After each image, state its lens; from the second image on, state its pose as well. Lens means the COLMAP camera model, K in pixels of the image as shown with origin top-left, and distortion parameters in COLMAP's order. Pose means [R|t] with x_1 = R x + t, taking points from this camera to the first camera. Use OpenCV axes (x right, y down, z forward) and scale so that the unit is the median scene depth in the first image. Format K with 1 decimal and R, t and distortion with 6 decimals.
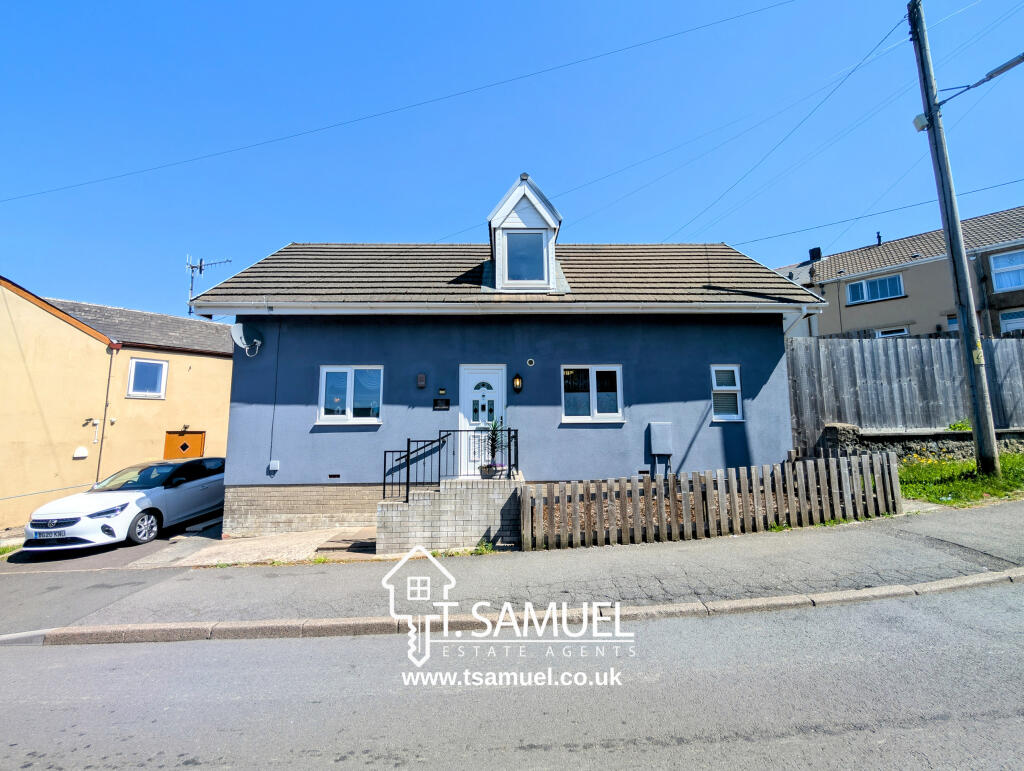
lens RADIAL K [[385.2, 0, 512.0], [0, 385.2, 385.5], [0, 0, 1]] dist [-0.006297, 0.000016]
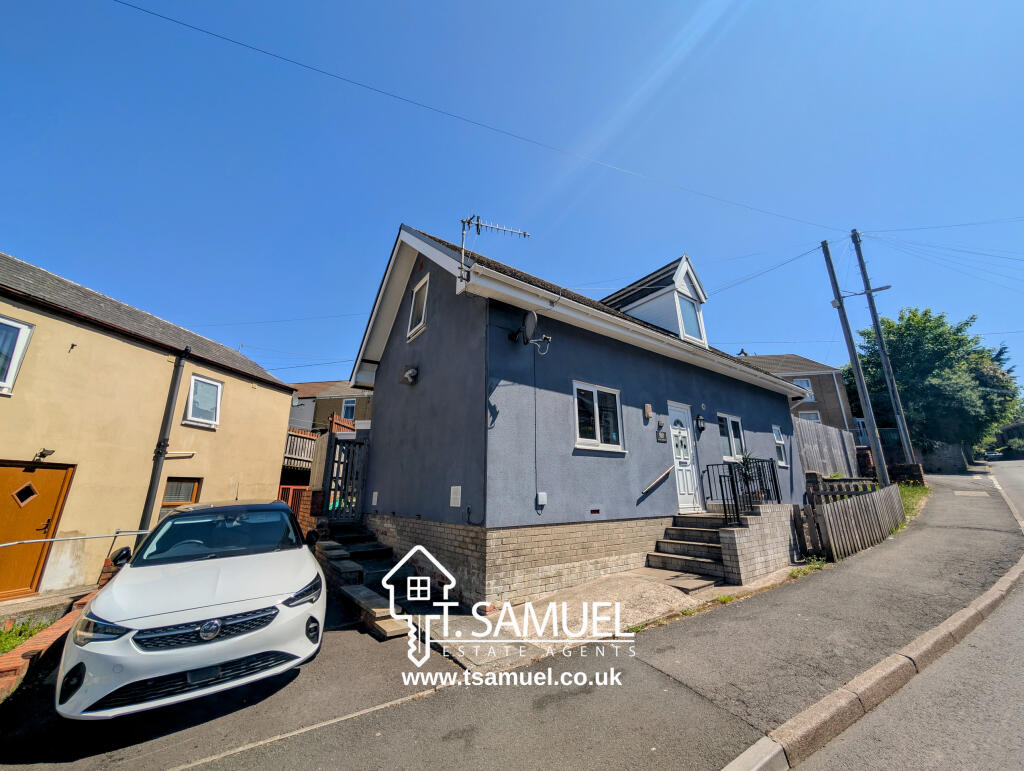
lens RADIAL K [[385.2, 0, 512.0], [0, 385.2, 385.5], [0, 0, 1]] dist [-0.006297, 0.000016]
pose [[0.830206, 0.155331, 0.535378, -1.102072], [-0.061028, 0.979947, -0.189681, 0.137163], [-0.554105, 0.124801, 0.823038, 0.377837]]
